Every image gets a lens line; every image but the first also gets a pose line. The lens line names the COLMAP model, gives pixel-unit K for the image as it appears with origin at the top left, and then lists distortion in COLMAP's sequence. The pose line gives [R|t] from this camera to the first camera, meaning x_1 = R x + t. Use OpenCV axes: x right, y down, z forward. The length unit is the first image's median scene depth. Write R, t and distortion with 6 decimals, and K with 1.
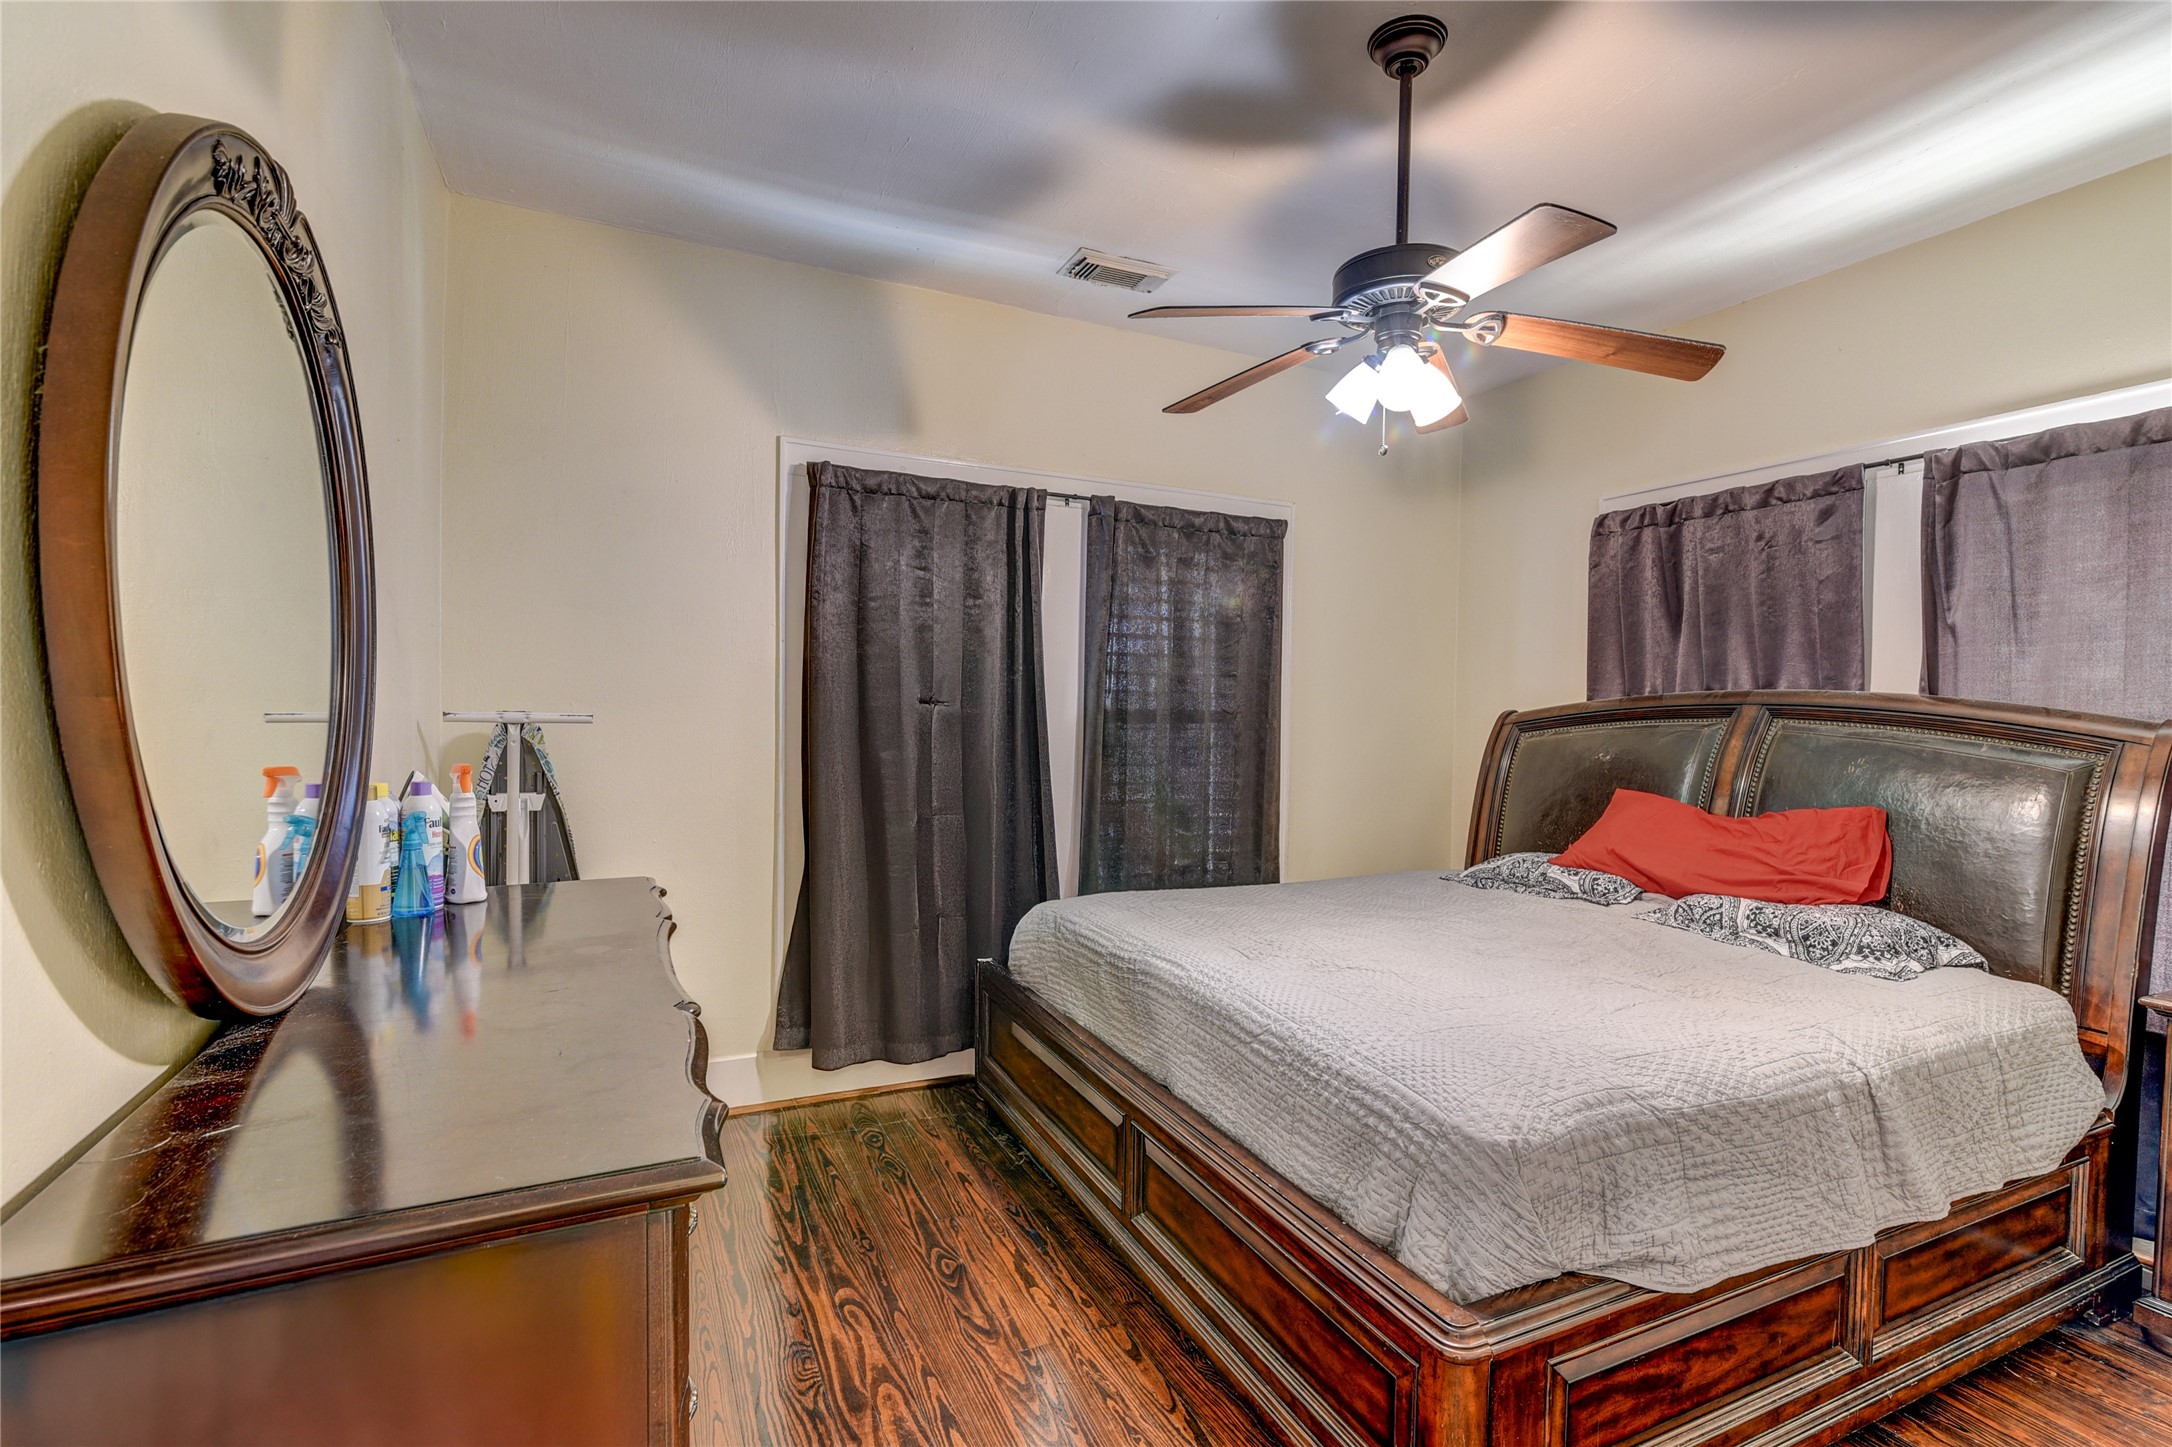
lens RADIAL K [[991.8, 0, 1144.6], [0, 991.8, 719.1], [0, 0, 1]] dist [-0.003968, 0.001016]
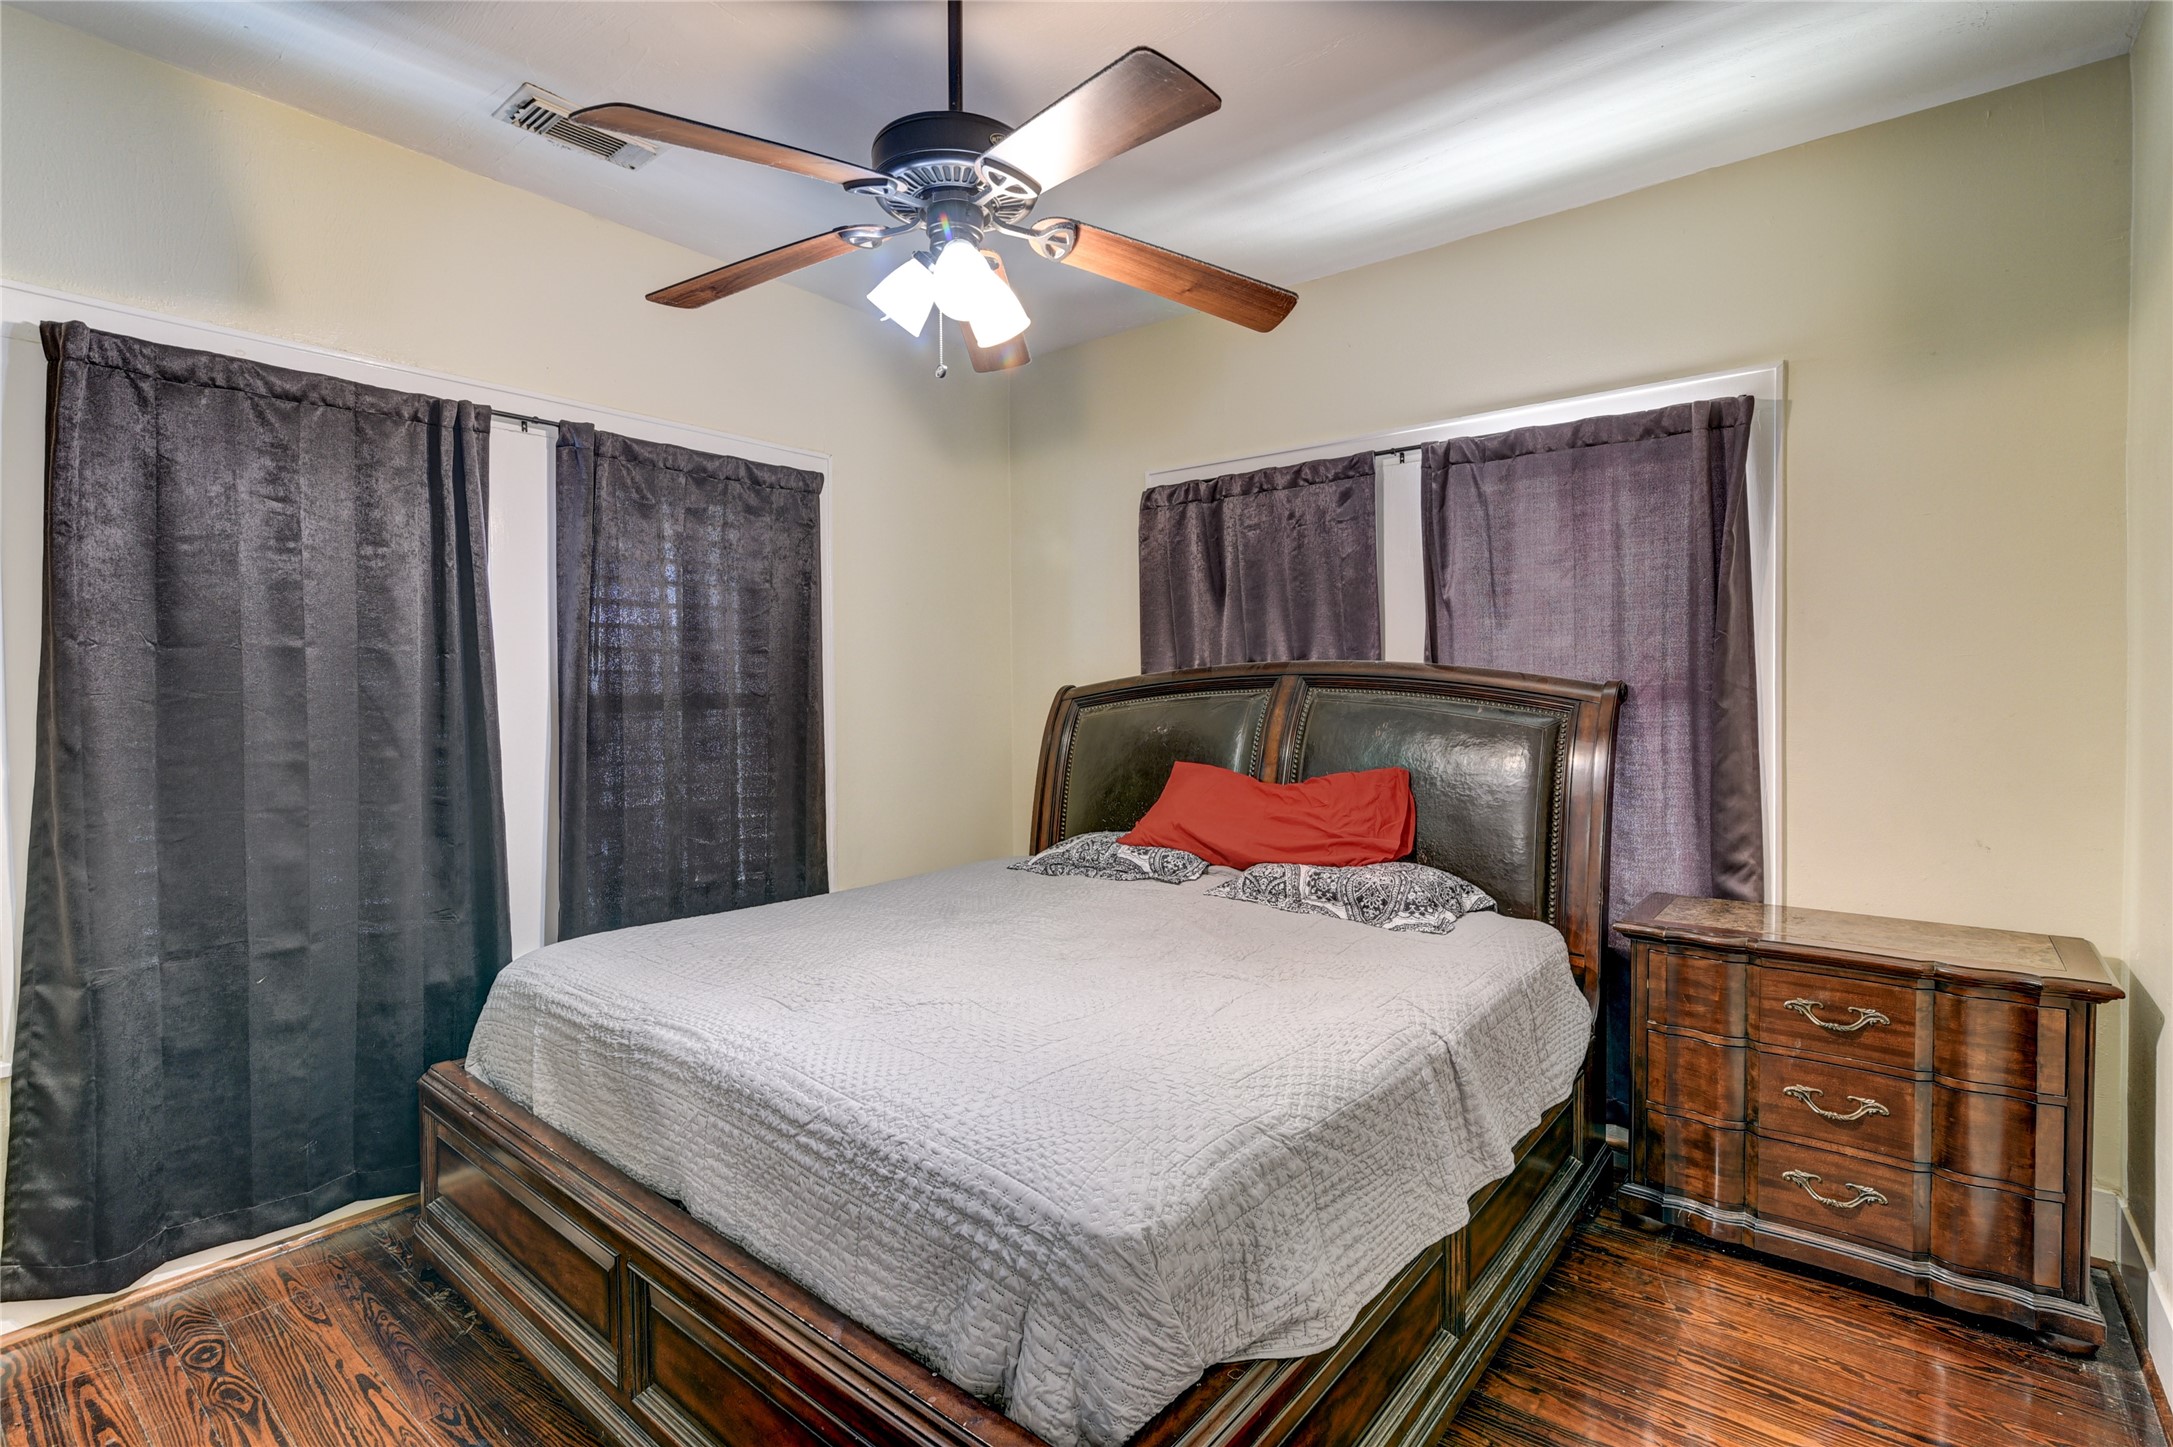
lens RADIAL K [[992.2, 0, 1145.1], [0, 992.2, 719.1], [0, 0, 1]] dist [-0.003968, 0.001016]
pose [[0.900184, -0.035766, 0.434040, 0.020903], [0.026562, 0.999276, 0.027253, -0.000815], [-0.434700, -0.013003, 0.900481, 0.146011]]
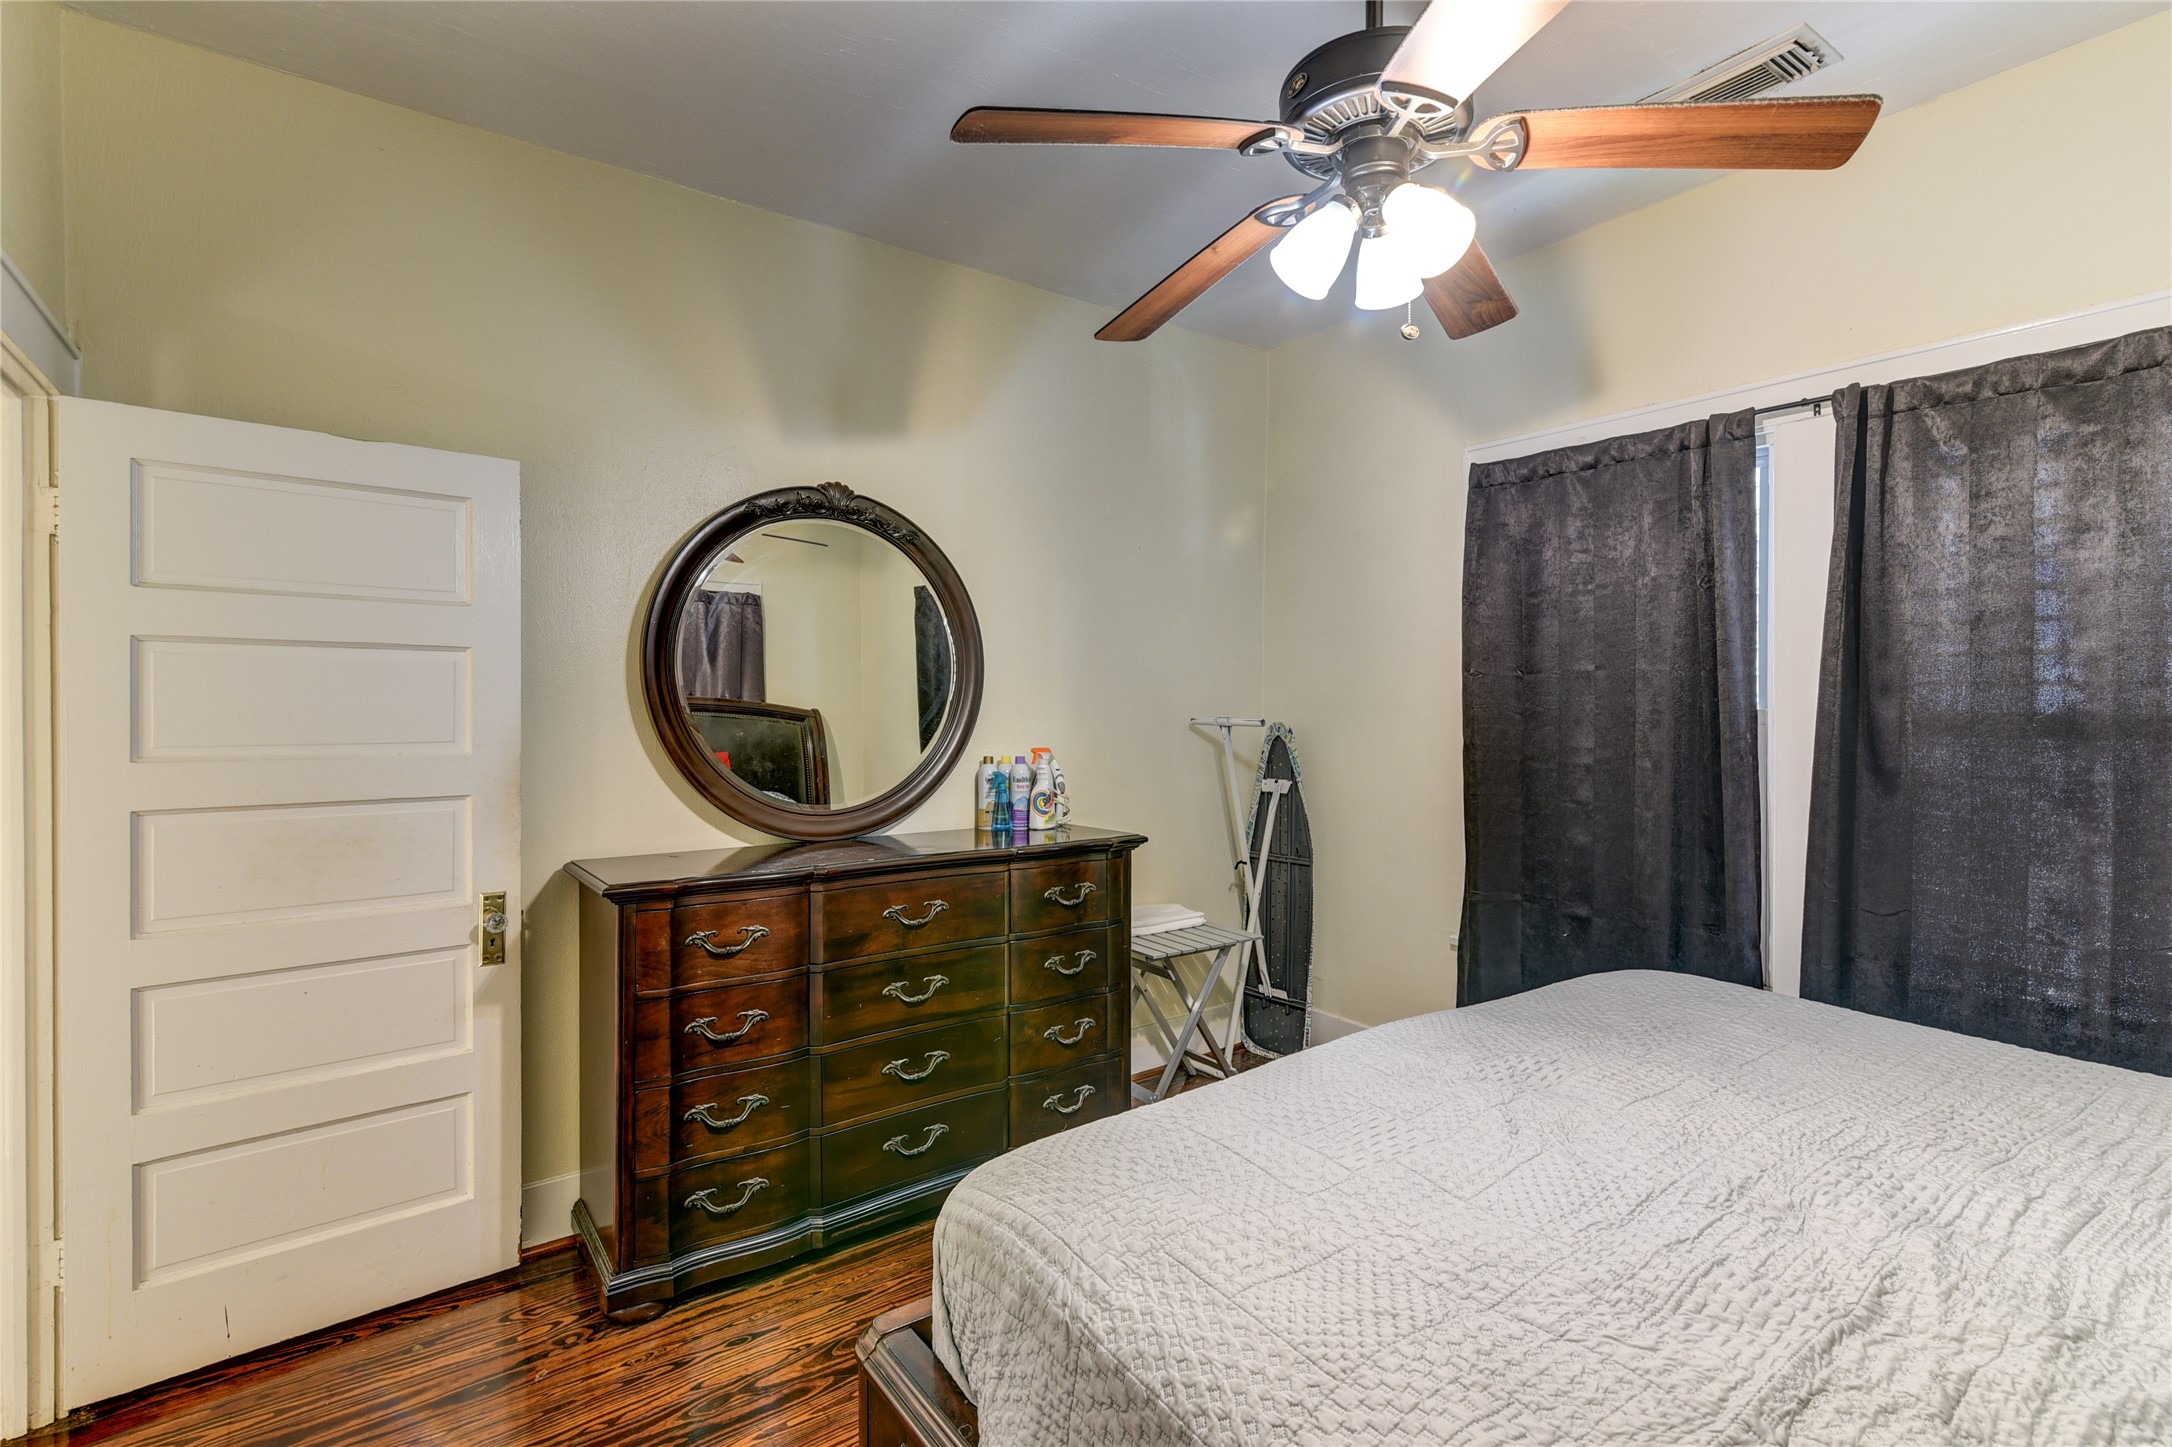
lens RADIAL K [[1019.2, 0, 1081.8], [0, 1019.2, 695.6], [0, 0, 1]] dist [-0.003659, 0.000712]
pose [[0.163415, -0.025535, -0.986227, 0.783027], [-0.009429, 0.999579, -0.027442, 0.002470], [0.986512, 0.013783, 0.163105, 0.581514]]
